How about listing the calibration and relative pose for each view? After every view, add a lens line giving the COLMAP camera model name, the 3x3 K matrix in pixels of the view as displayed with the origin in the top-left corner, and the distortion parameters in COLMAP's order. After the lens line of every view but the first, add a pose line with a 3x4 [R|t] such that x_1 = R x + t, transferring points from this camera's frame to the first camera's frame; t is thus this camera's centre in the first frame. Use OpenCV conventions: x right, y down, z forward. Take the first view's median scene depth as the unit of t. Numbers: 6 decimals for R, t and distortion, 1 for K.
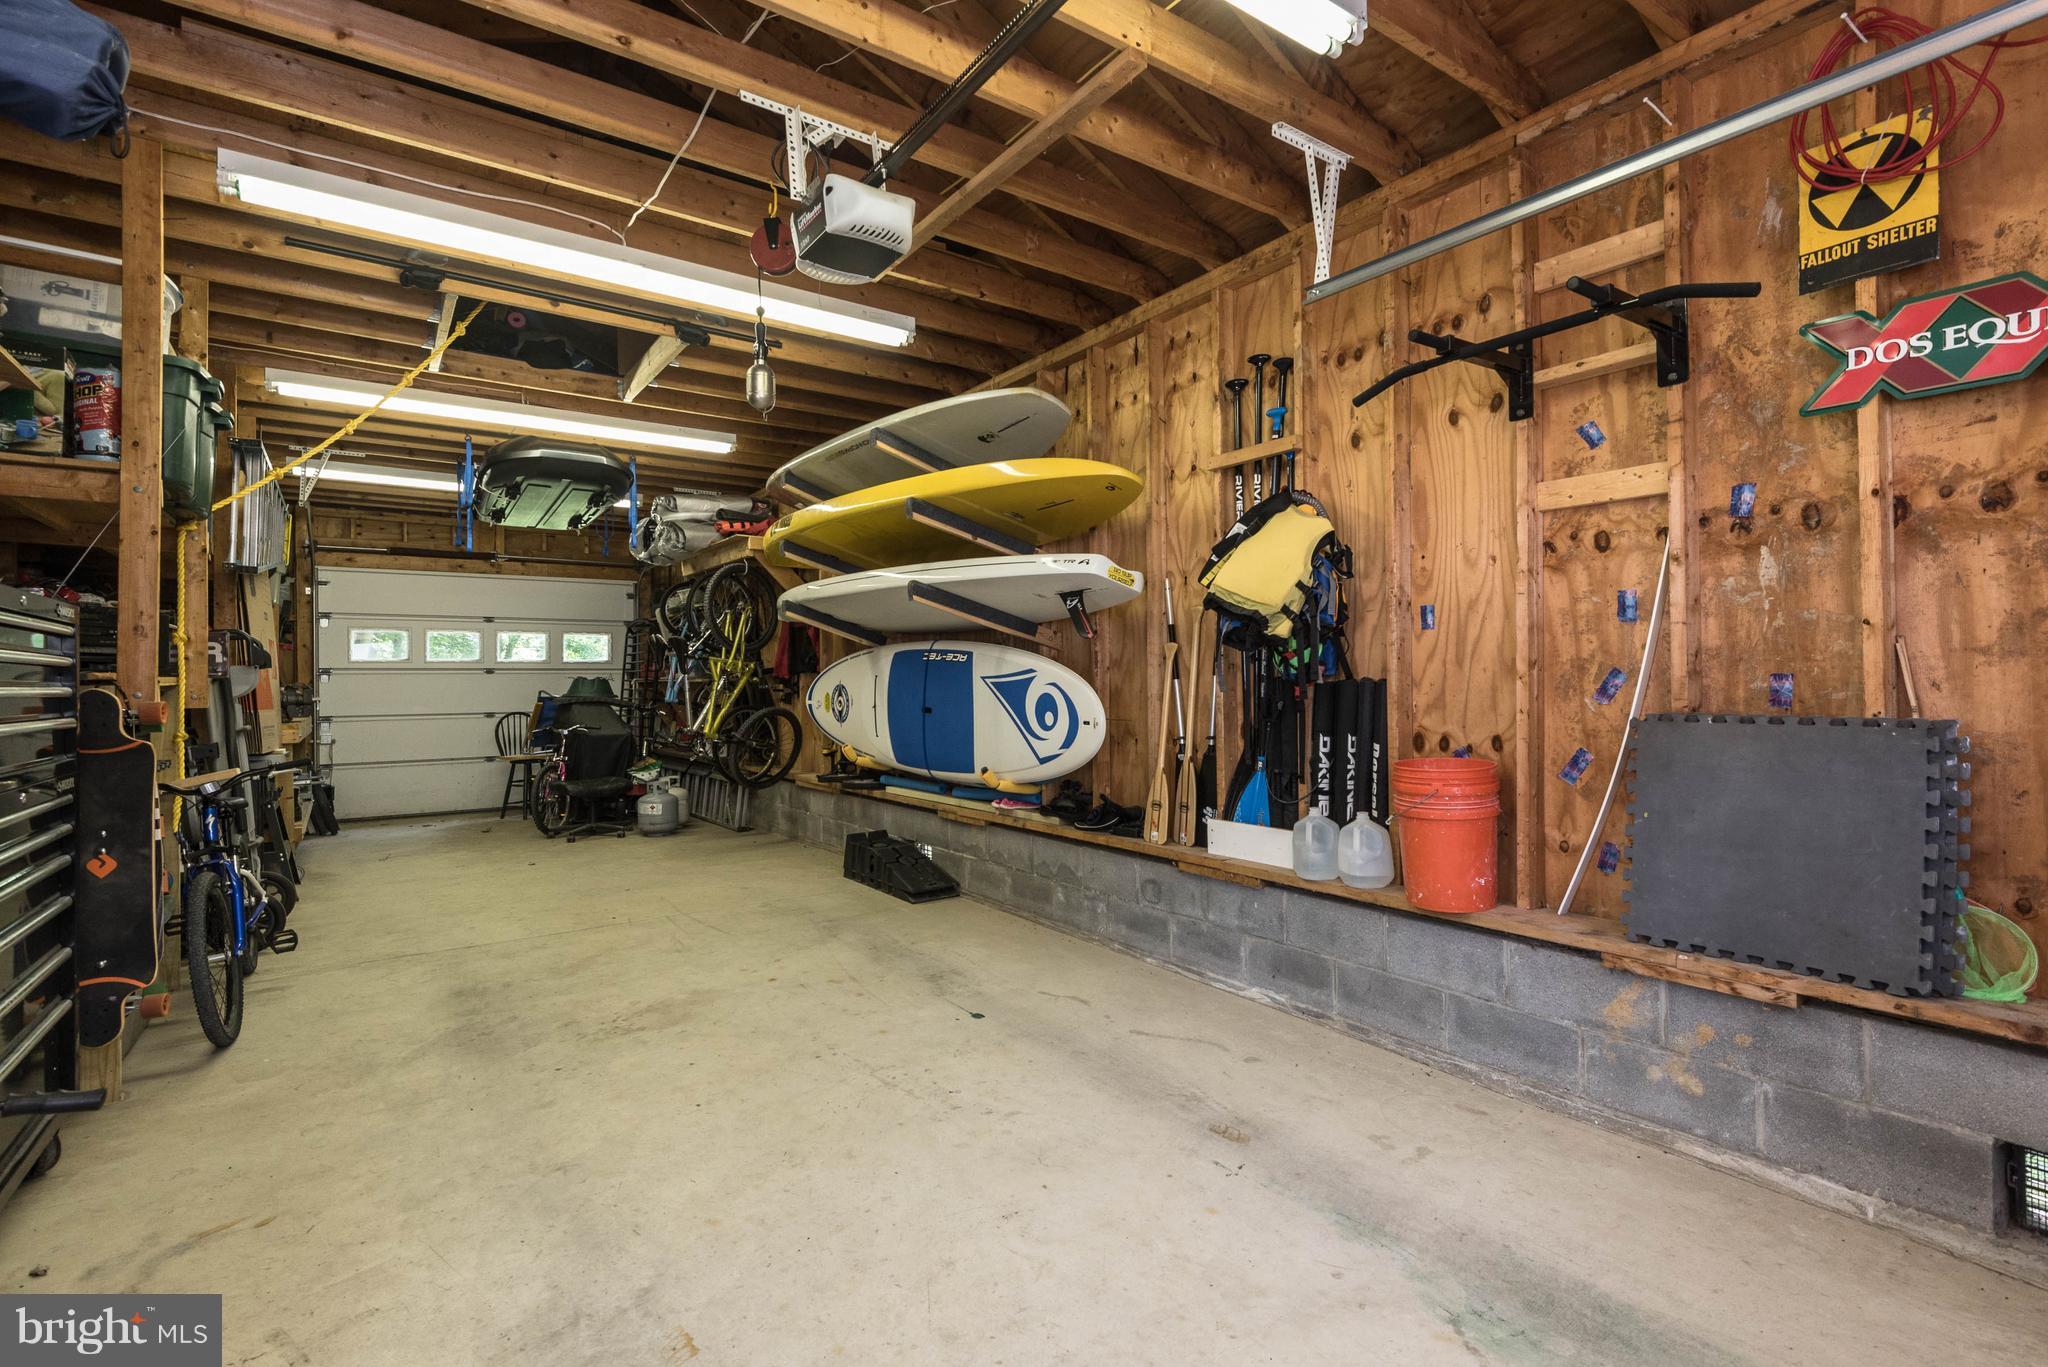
lens RADIAL K [[936.6, 0, 1035.9], [0, 936.6, 676.9], [0, 0, 1]] dist [0.040664, -0.016890]
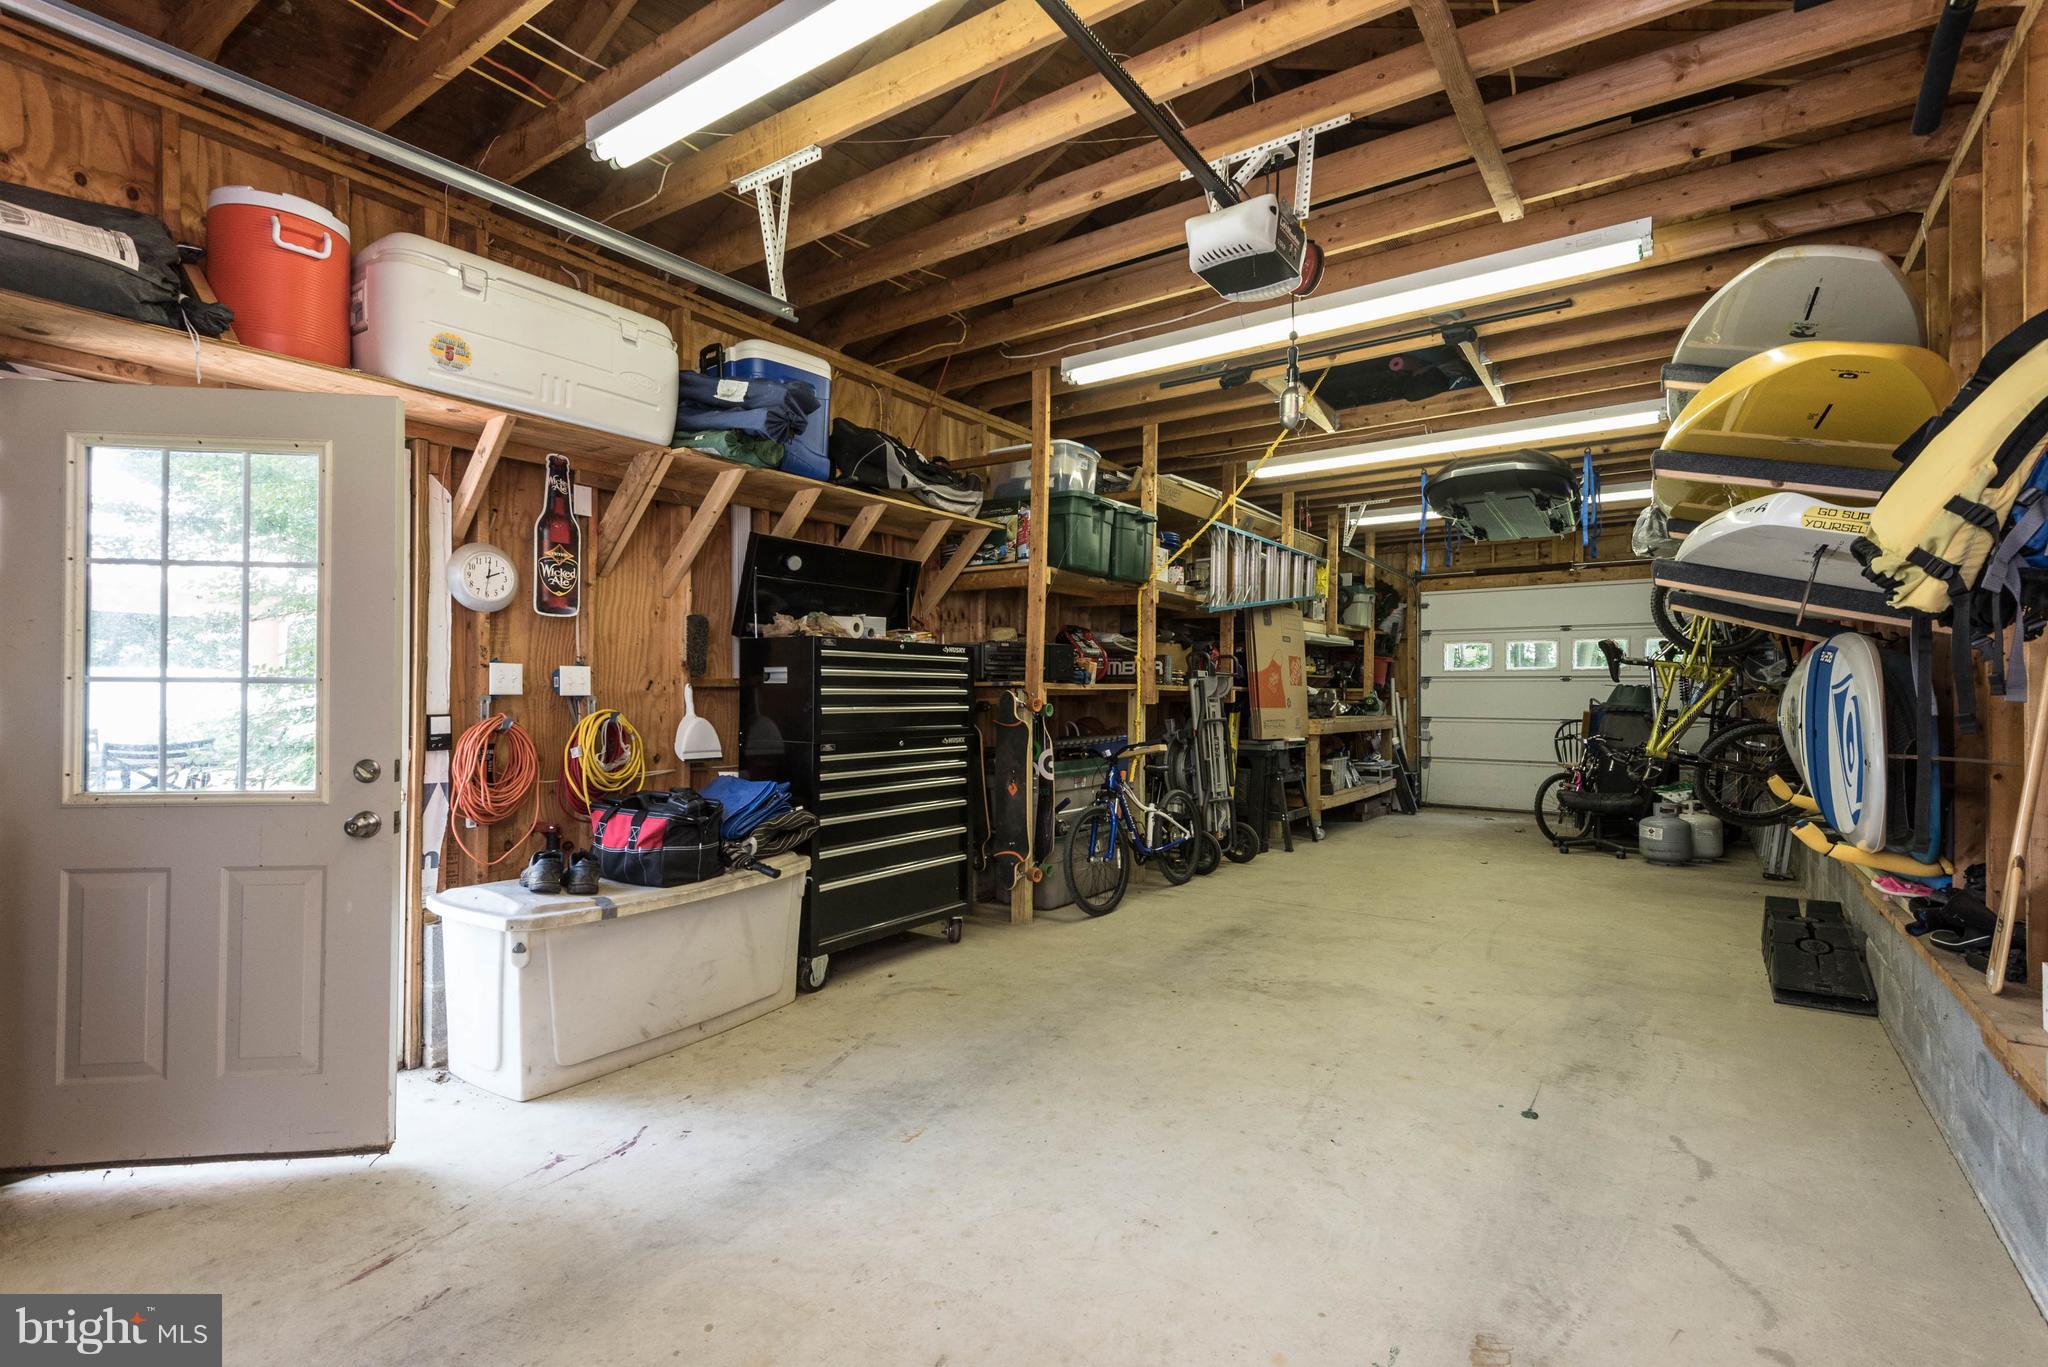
lens RADIAL K [[936.6, 0, 1035.9], [0, 936.6, 676.9], [0, 0, 1]] dist [0.040664, -0.016890]
pose [[0.362078, -0.003693, -0.932140, 0.477585], [-0.004042, 0.999977, -0.005531, -0.000279], [0.932139, 0.005771, 0.362055, 0.290720]]
